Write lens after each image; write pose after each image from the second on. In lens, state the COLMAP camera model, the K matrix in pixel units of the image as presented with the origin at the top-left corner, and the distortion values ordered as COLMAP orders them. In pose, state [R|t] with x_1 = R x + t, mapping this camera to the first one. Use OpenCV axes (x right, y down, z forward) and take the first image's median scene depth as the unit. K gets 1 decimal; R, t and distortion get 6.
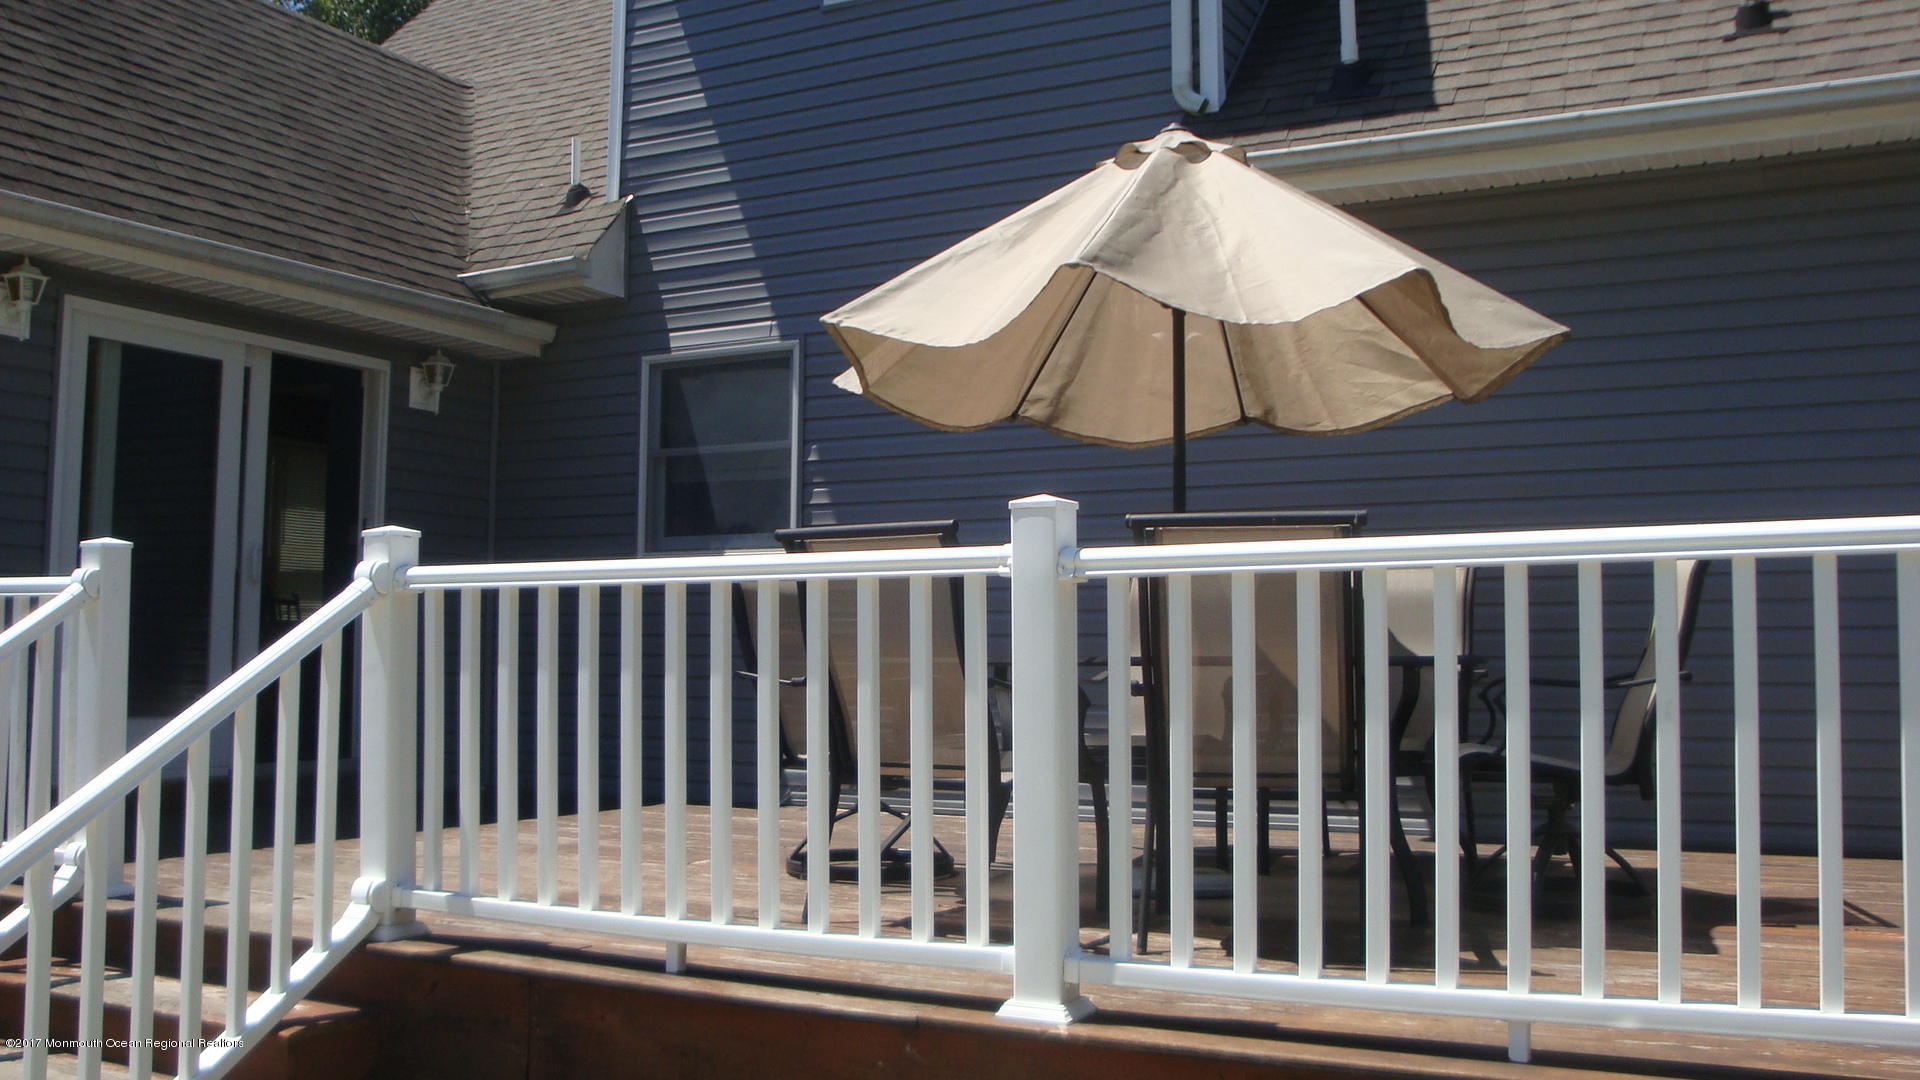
lens RADIAL K [[1715.4, 0, 960.0], [0, 1715.4, 540.0], [0, 0, 1]] dist [-0.150096, 0.106634]
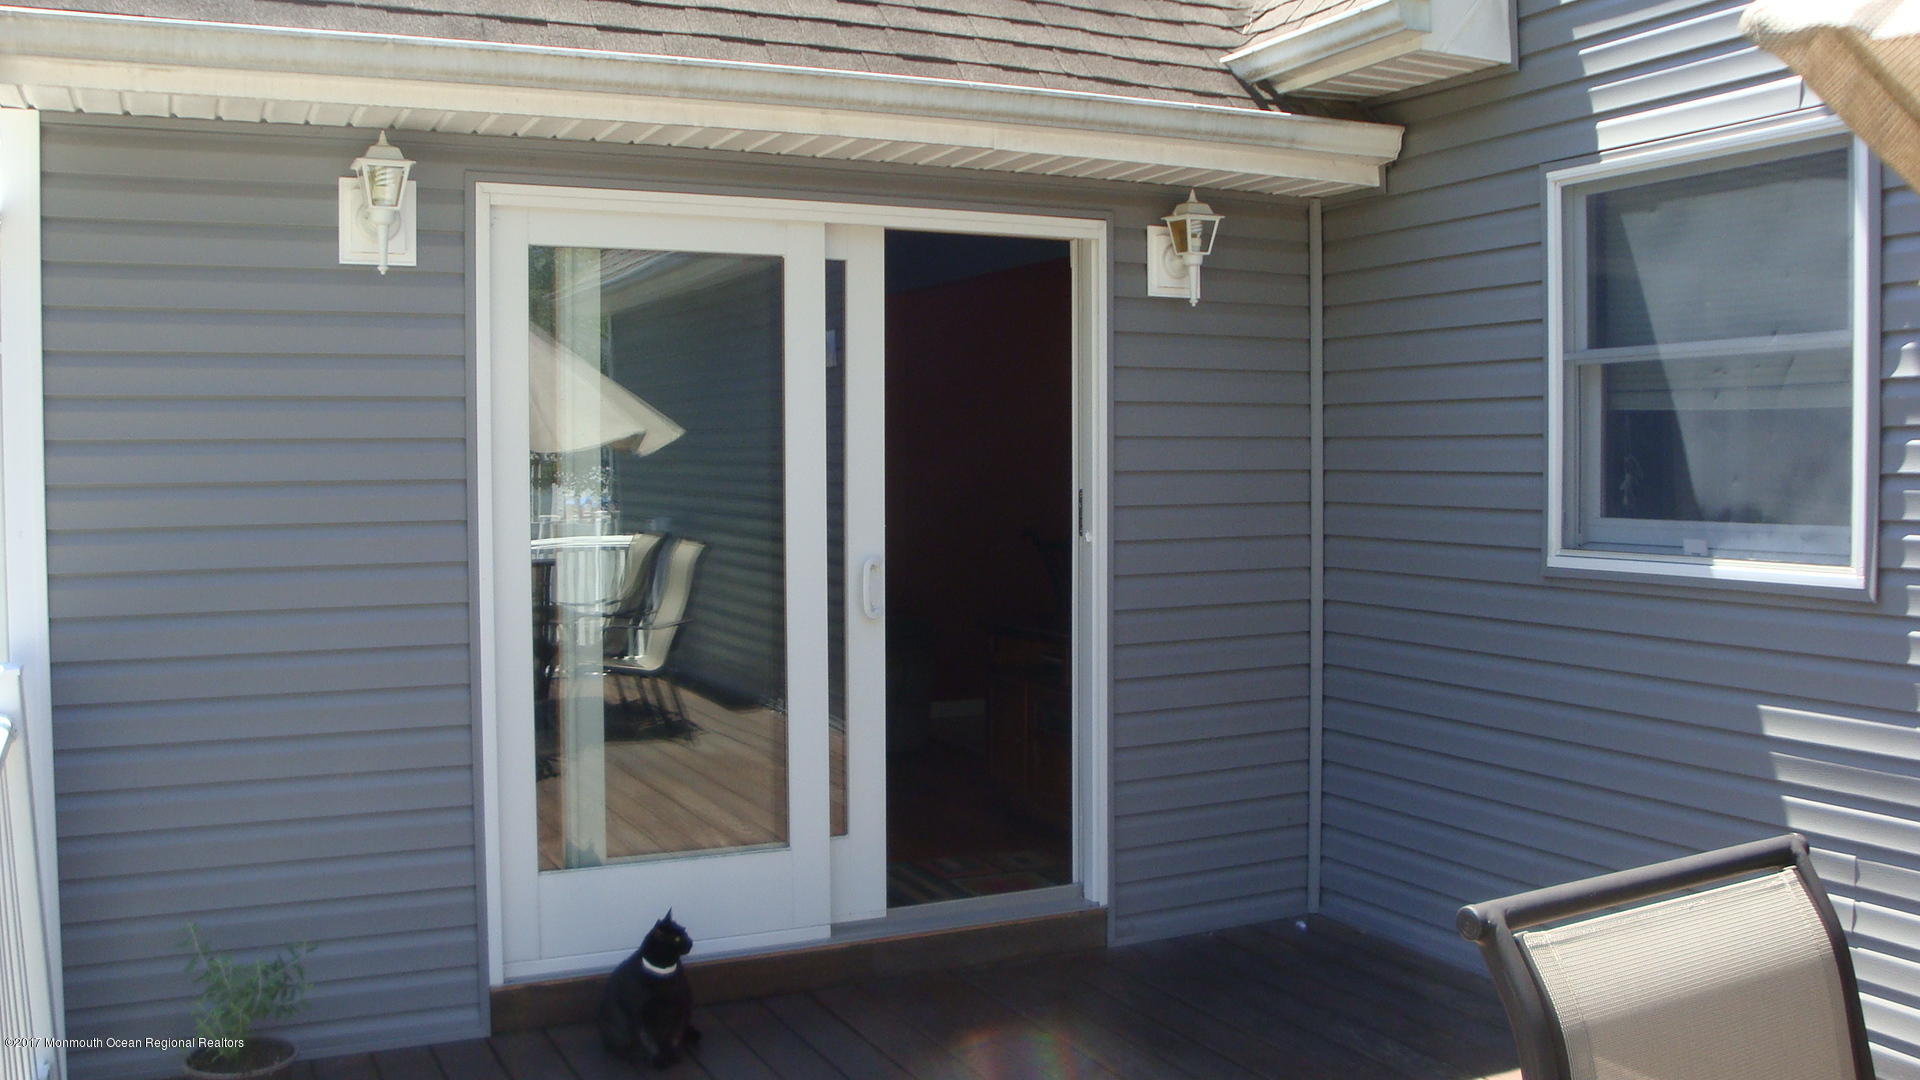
lens RADIAL K [[1715.4, 0, 960.0], [0, 1715.4, 540.0], [0, 0, 1]] dist [-0.150096, 0.106634]
pose [[0.814895, 0.015966, -0.579389, -0.034048], [0.052195, 0.993538, 0.100791, -0.057521], [0.577254, -0.112375, 0.808795, 0.472090]]
